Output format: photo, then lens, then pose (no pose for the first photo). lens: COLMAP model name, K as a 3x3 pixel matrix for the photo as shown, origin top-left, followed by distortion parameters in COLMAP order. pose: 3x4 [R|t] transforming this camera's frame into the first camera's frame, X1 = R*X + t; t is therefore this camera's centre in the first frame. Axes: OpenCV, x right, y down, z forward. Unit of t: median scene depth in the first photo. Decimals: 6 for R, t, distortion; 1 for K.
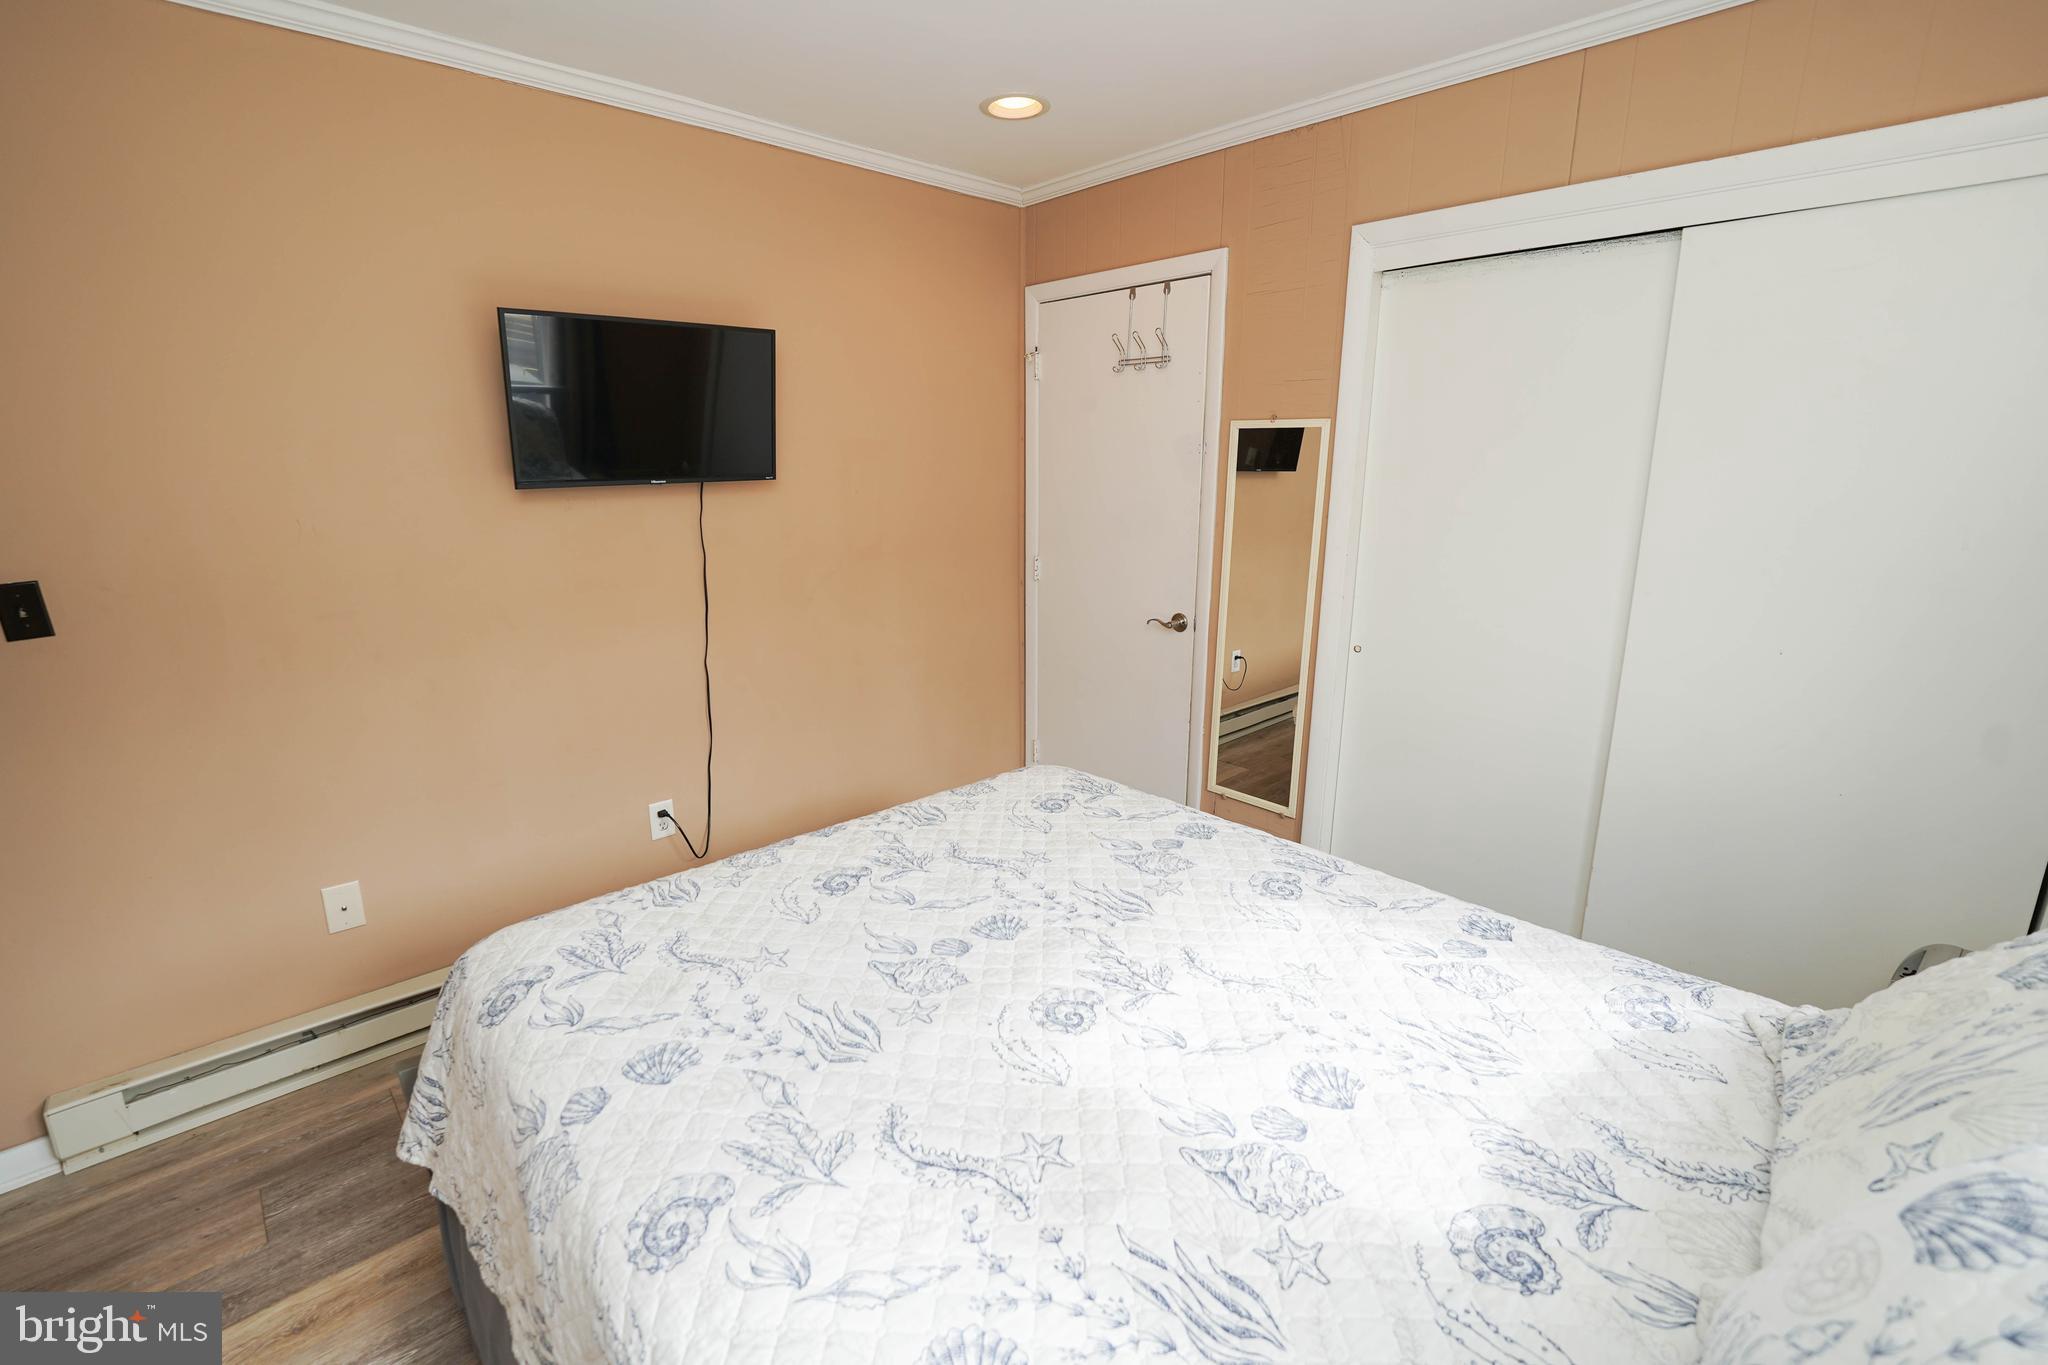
lens RADIAL K [[889.4, 0, 1007.6], [0, 889.4, 676.8], [0, 0, 1]] dist [-0.020789, 0.001270]
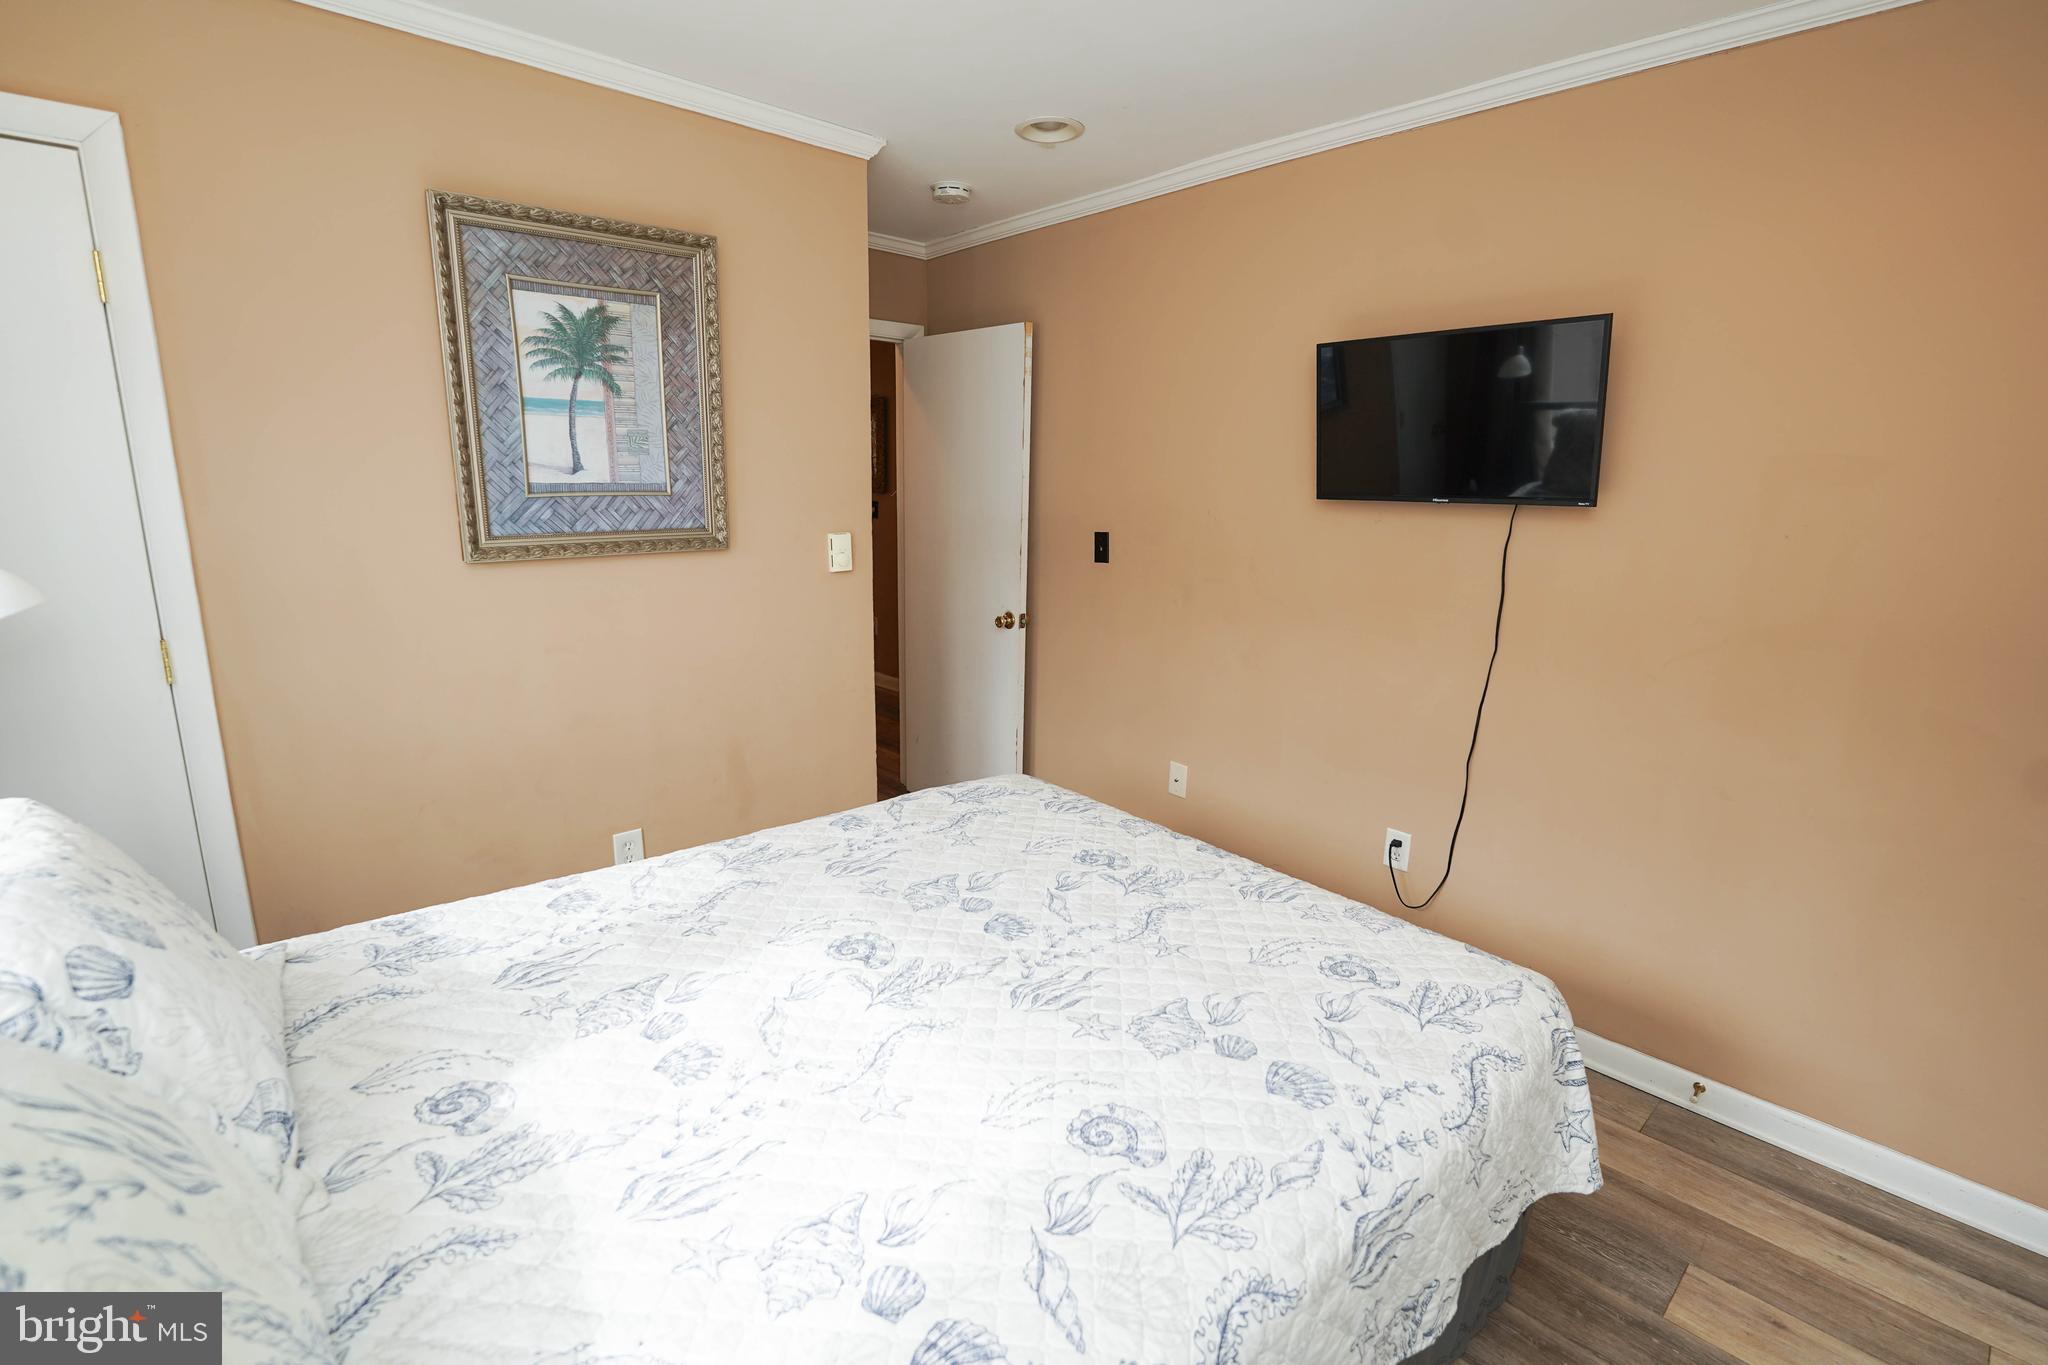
lens RADIAL K [[940.3, 0, 1016.7], [0, 940.3, 676.3], [0, 0, 1]] dist [-0.023645, -0.000529]
pose [[-0.026474, 0.218280, -0.975527, 1.046792], [-0.257515, 0.941445, 0.217642, -0.239454], [0.965912, 0.256974, 0.031286, 0.966559]]
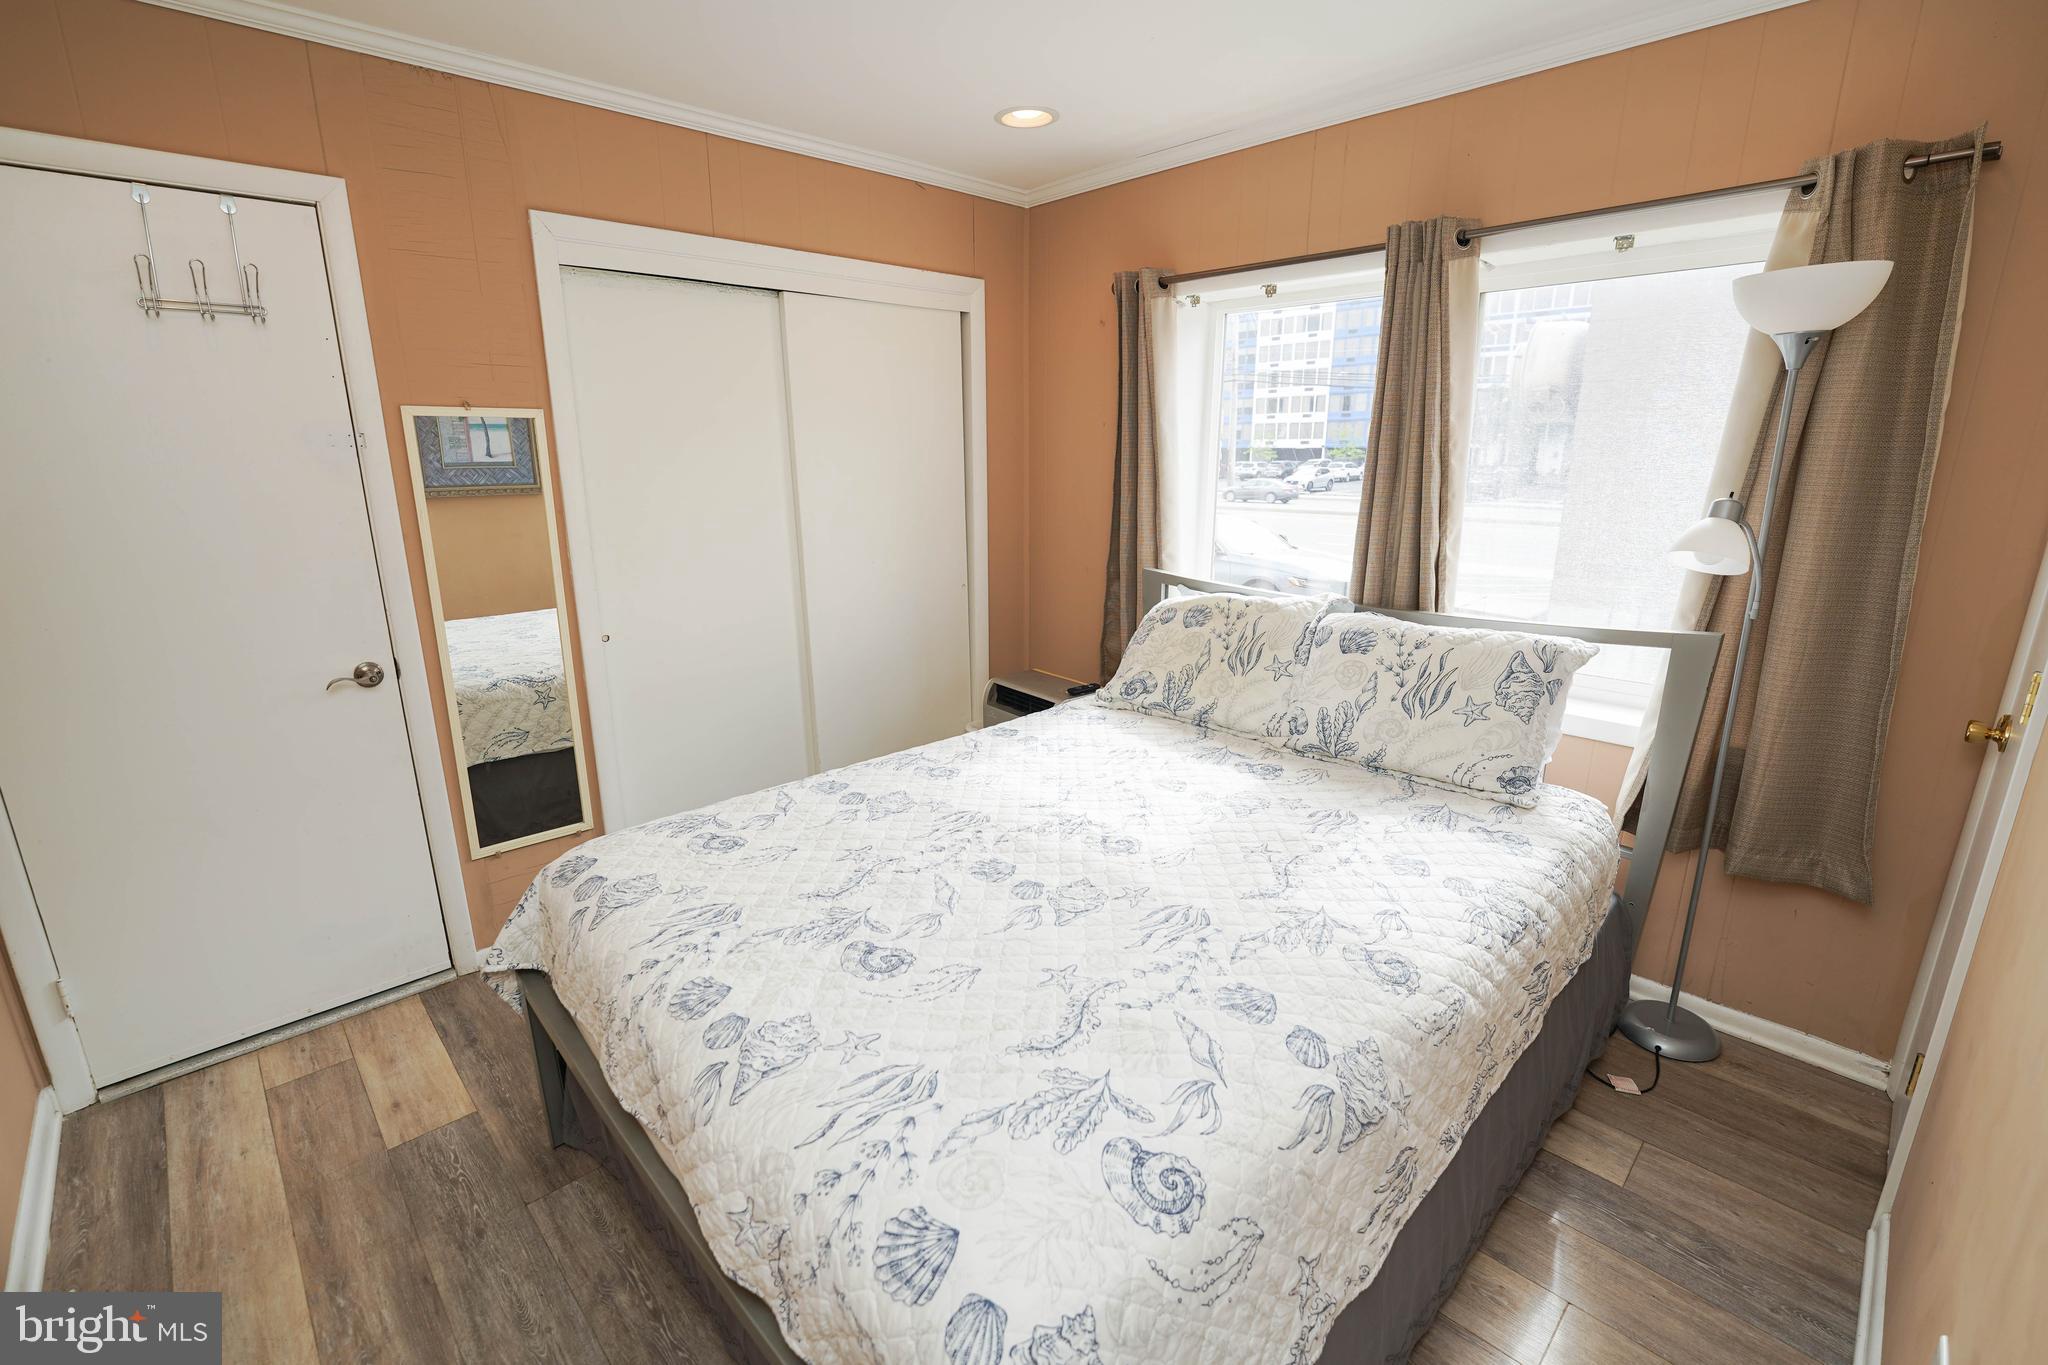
lens RADIAL K [[889.4, 0, 1008.3], [0, 889.4, 677.5], [0, 0, 1]] dist [-0.020789, 0.001270]
pose [[-0.002586, -0.246163, 0.969225, -1.097793], [0.246078, 0.939268, 0.239211, -0.218068], [-0.969247, 0.239123, 0.058147, 0.922399]]
